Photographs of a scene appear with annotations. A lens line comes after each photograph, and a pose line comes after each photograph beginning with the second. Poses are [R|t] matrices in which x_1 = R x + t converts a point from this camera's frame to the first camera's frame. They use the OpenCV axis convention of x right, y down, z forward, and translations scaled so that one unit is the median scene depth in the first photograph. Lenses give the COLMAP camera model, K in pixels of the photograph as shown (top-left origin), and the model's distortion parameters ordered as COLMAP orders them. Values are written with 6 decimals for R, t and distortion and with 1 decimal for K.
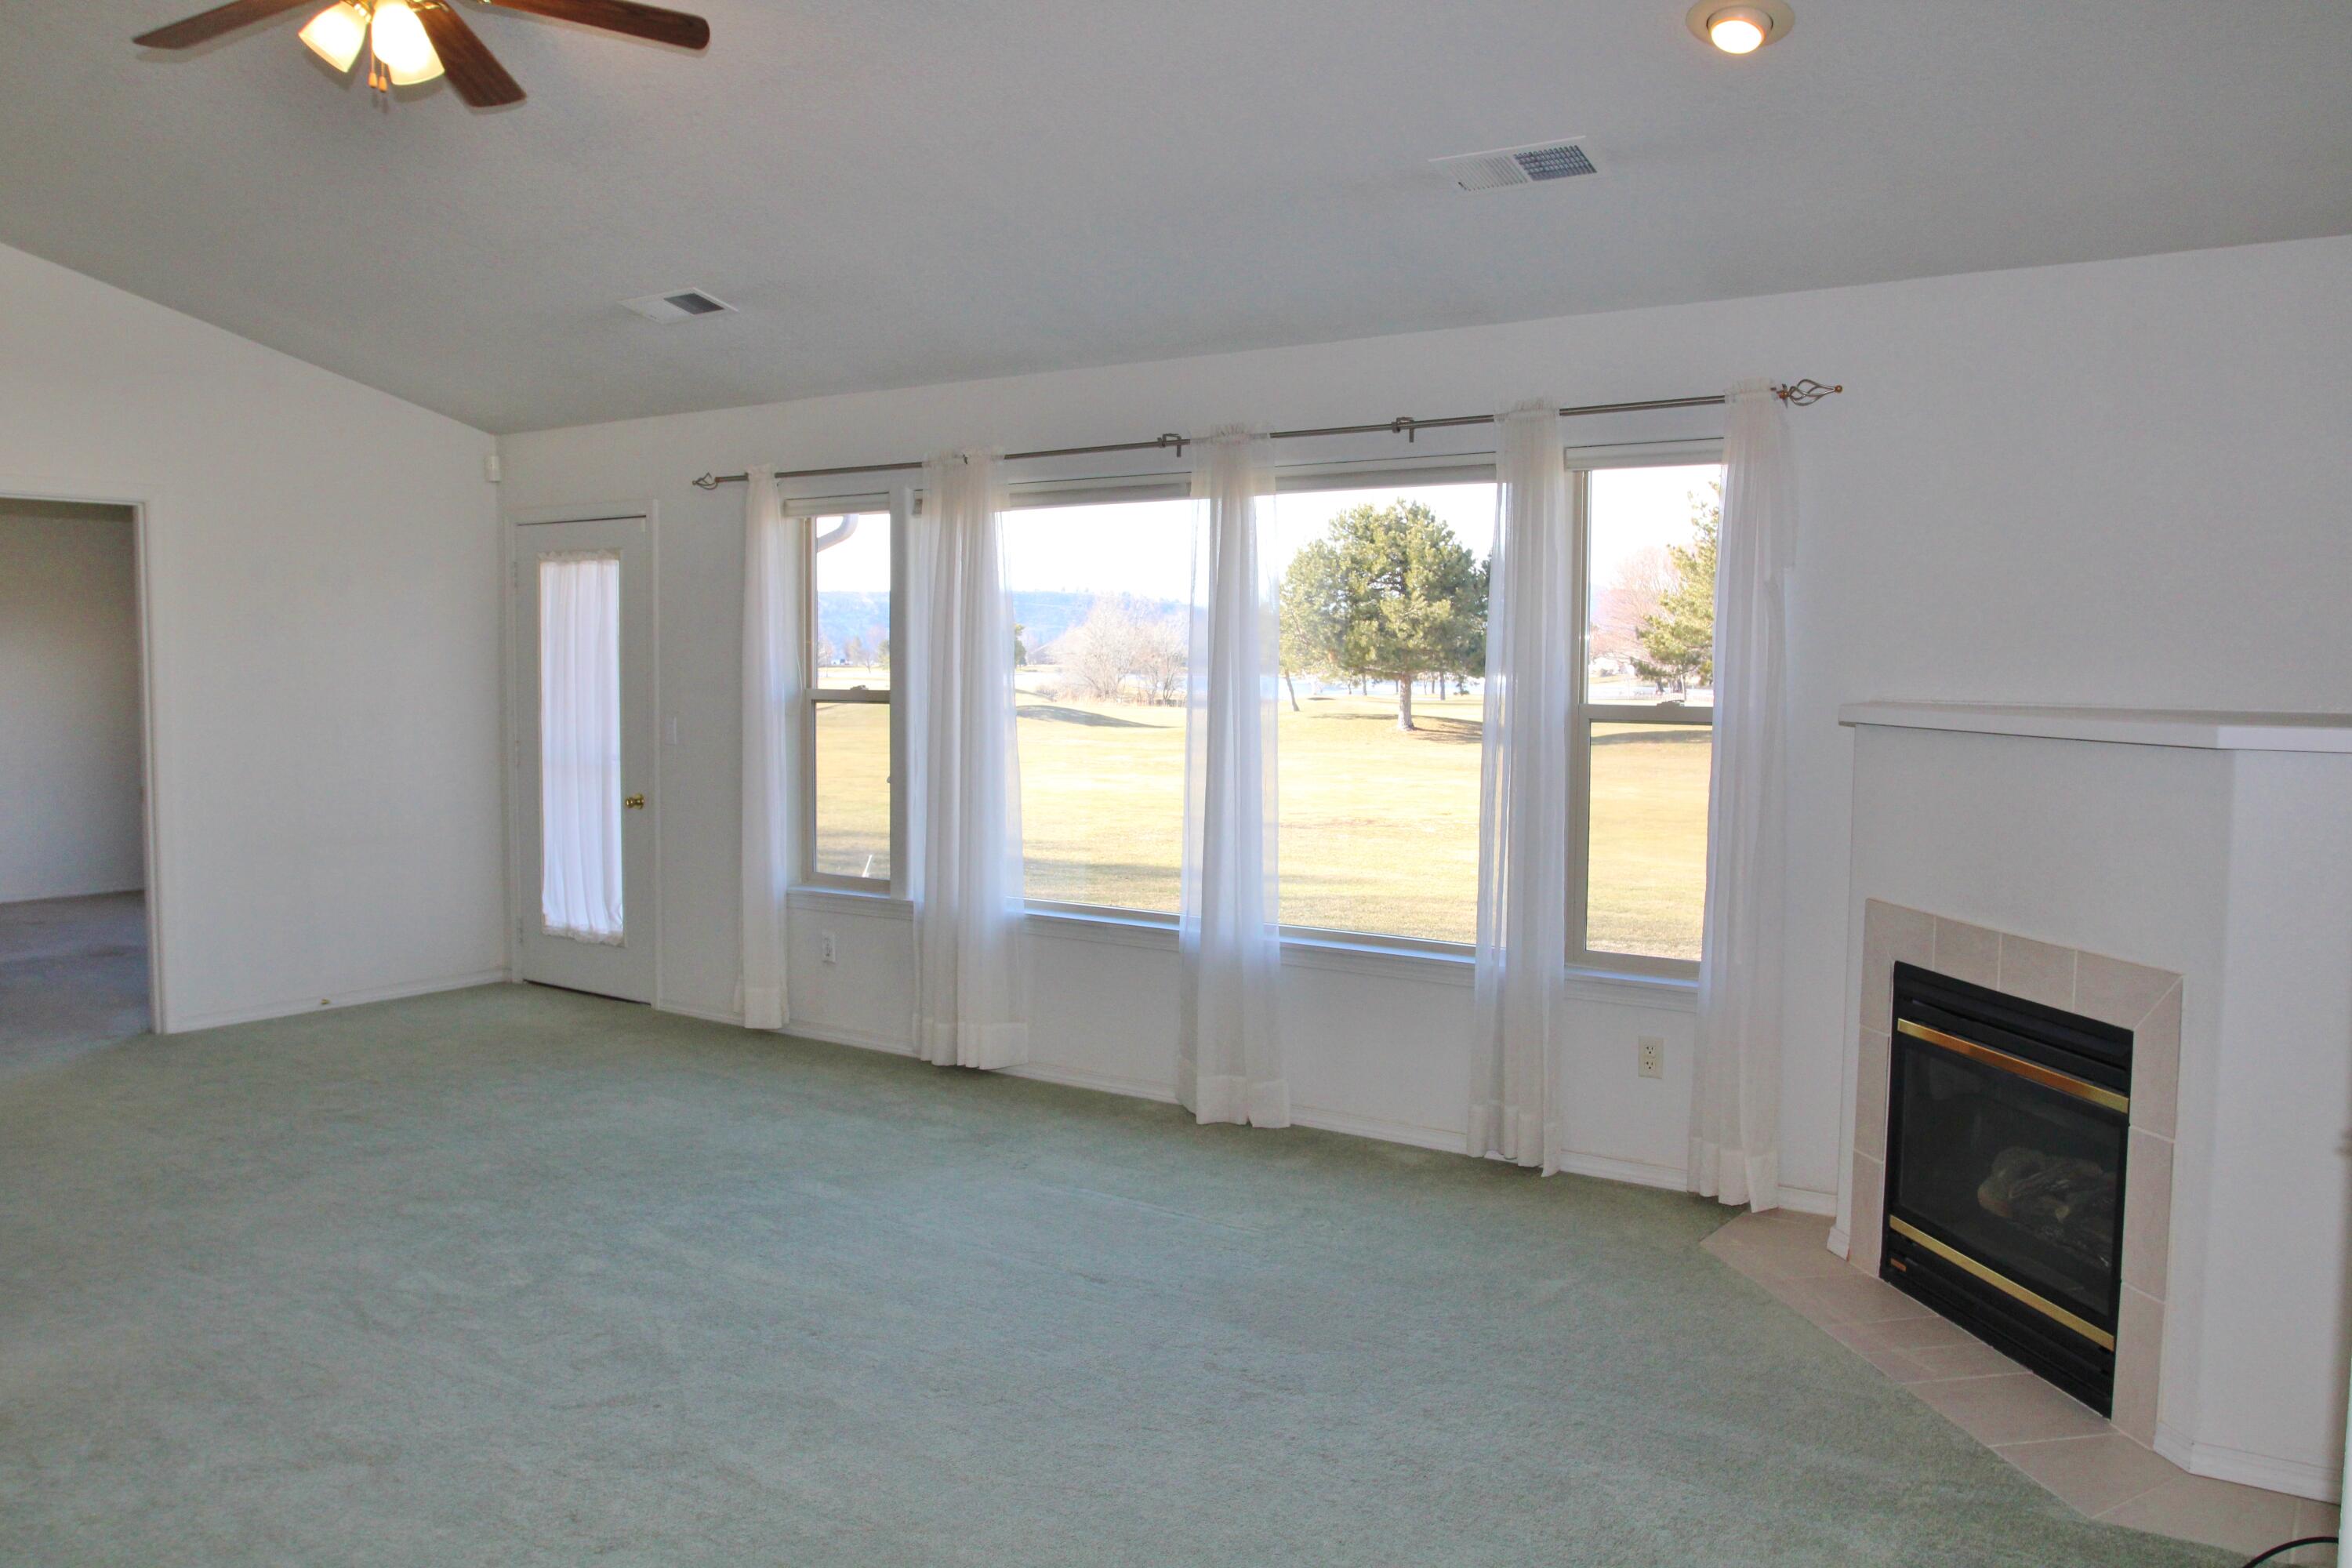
lens RADIAL K [[1879.1, 0, 1176.0], [0, 1879.1, 784.0], [0, 0, 1]] dist [-0.064232, 0.000681]
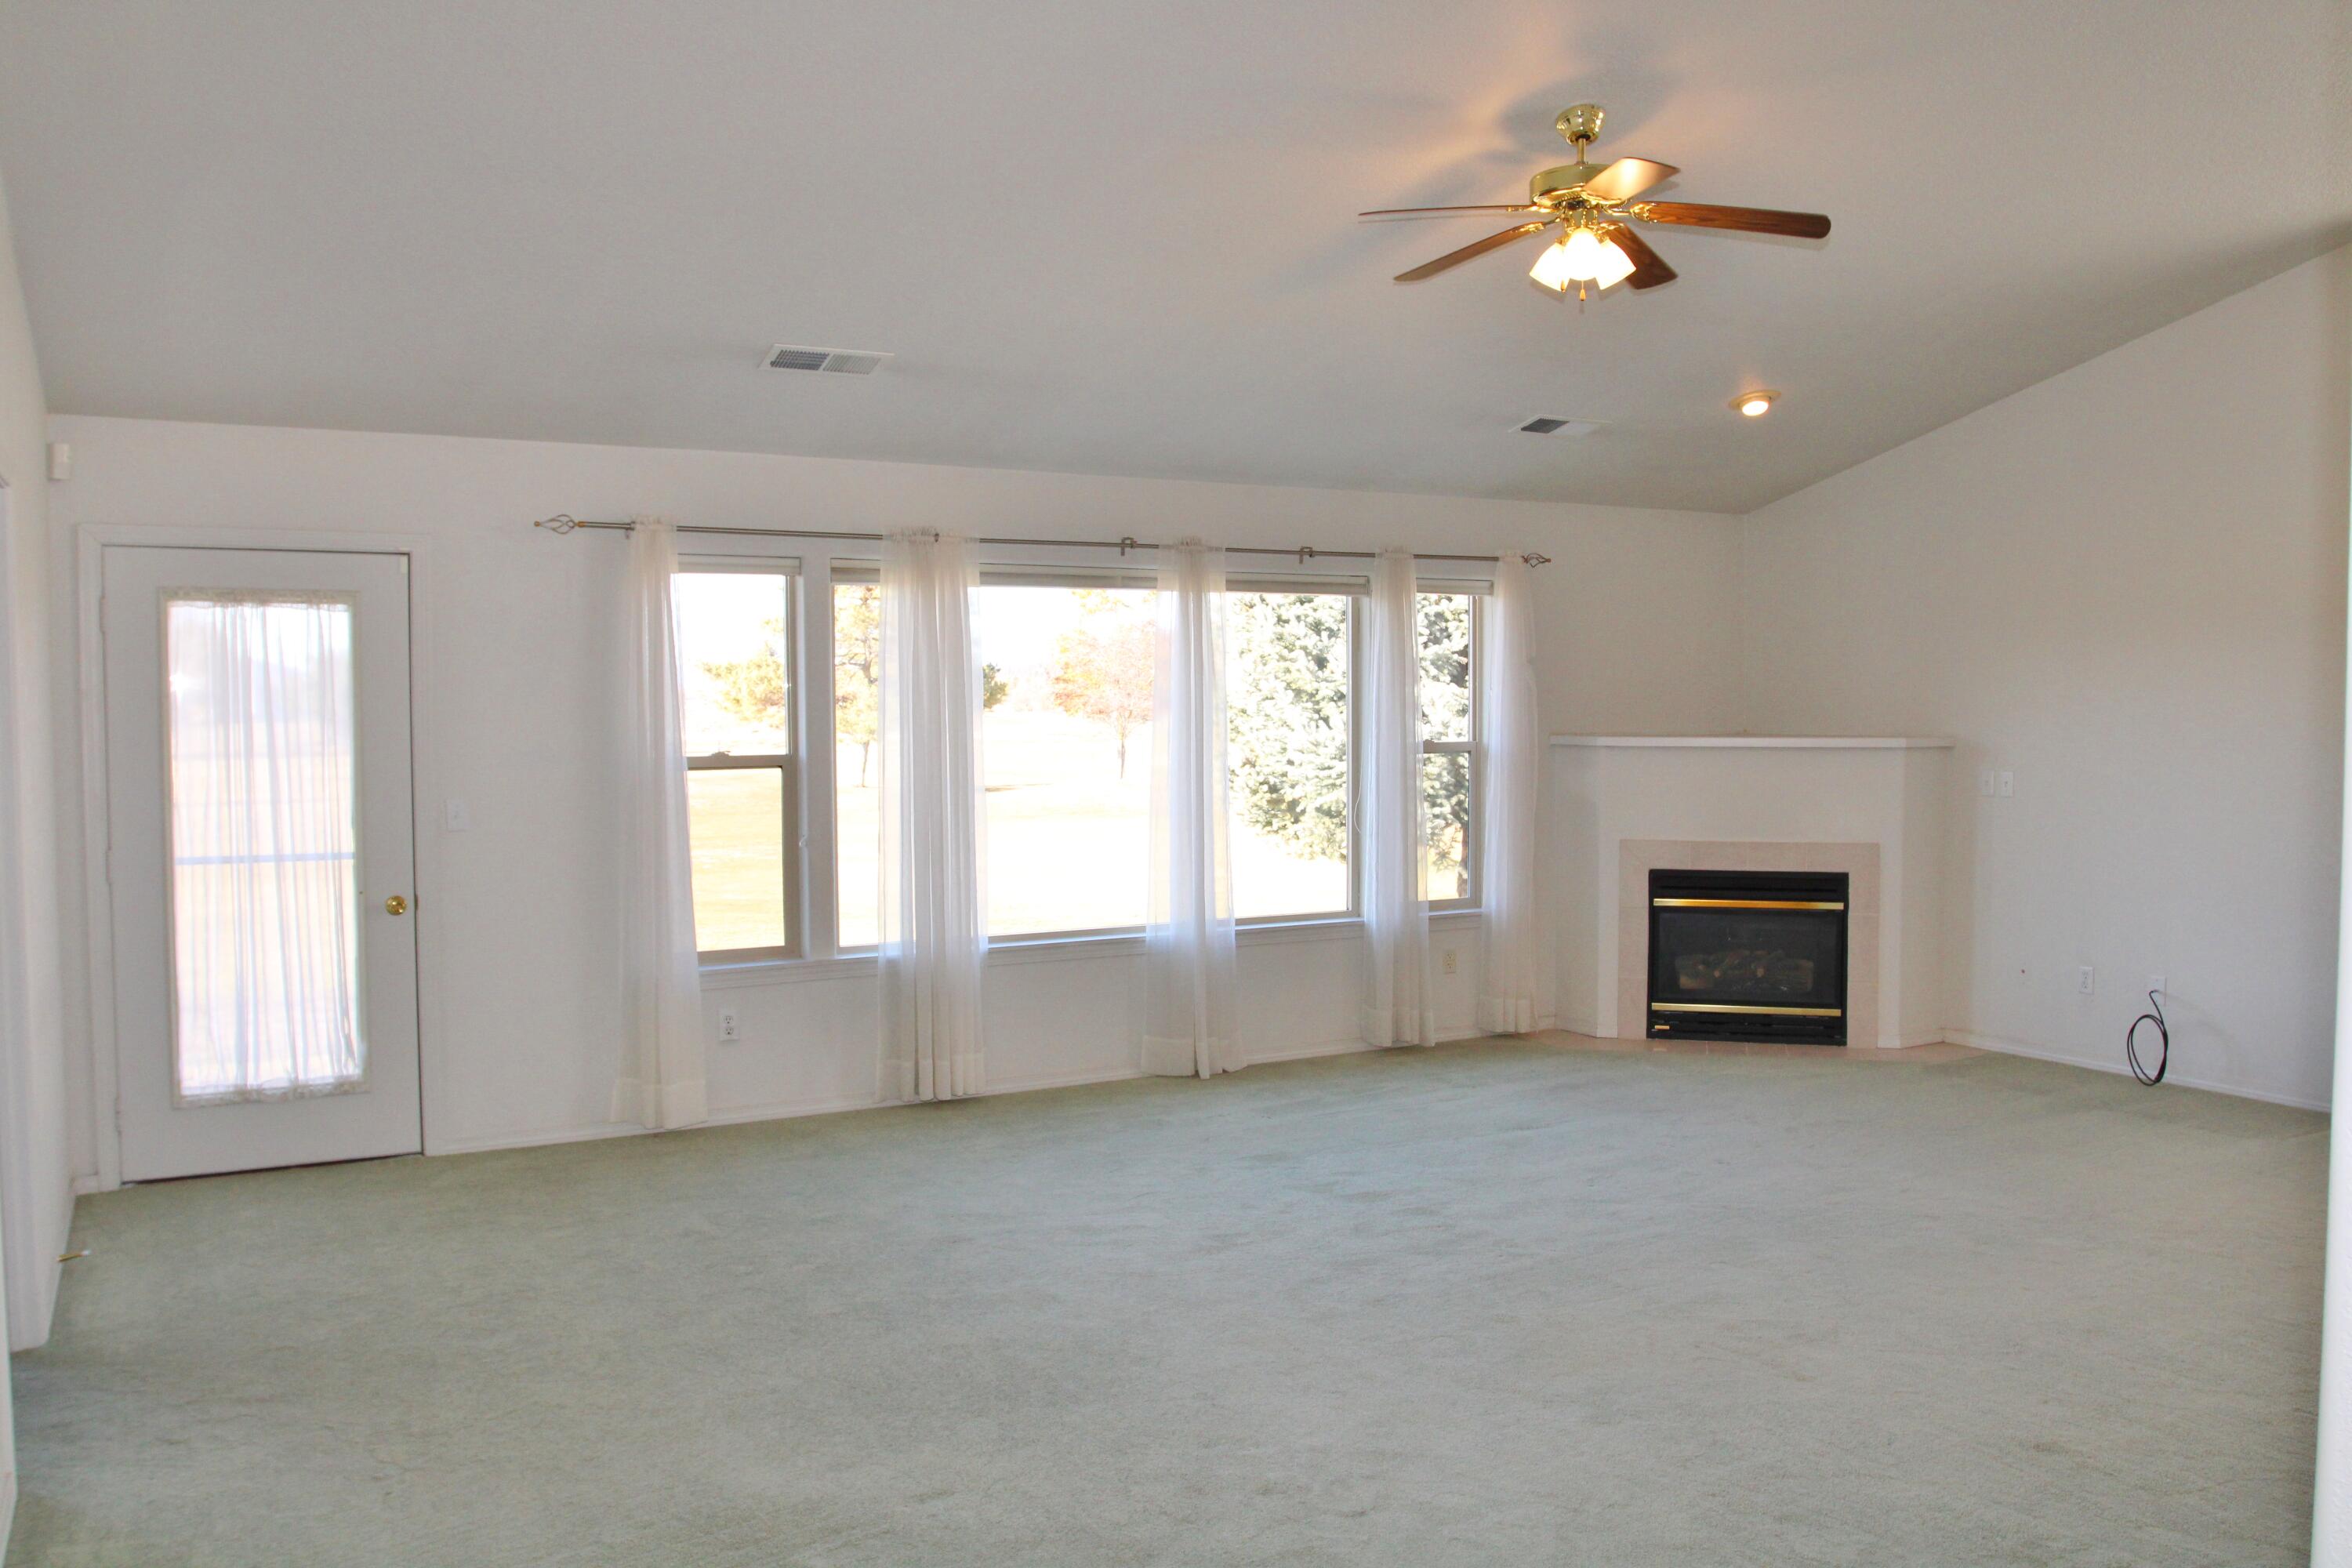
lens RADIAL K [[1879.1, 0, 1176.0], [0, 1879.1, 784.0], [0, 0, 1]] dist [-0.064232, 0.000681]
pose [[0.418942, -0.046667, 0.906813, -1.114621], [0.068182, 0.997476, 0.019833, -0.045434], [-0.905449, 0.053519, 0.421066, 0.449674]]
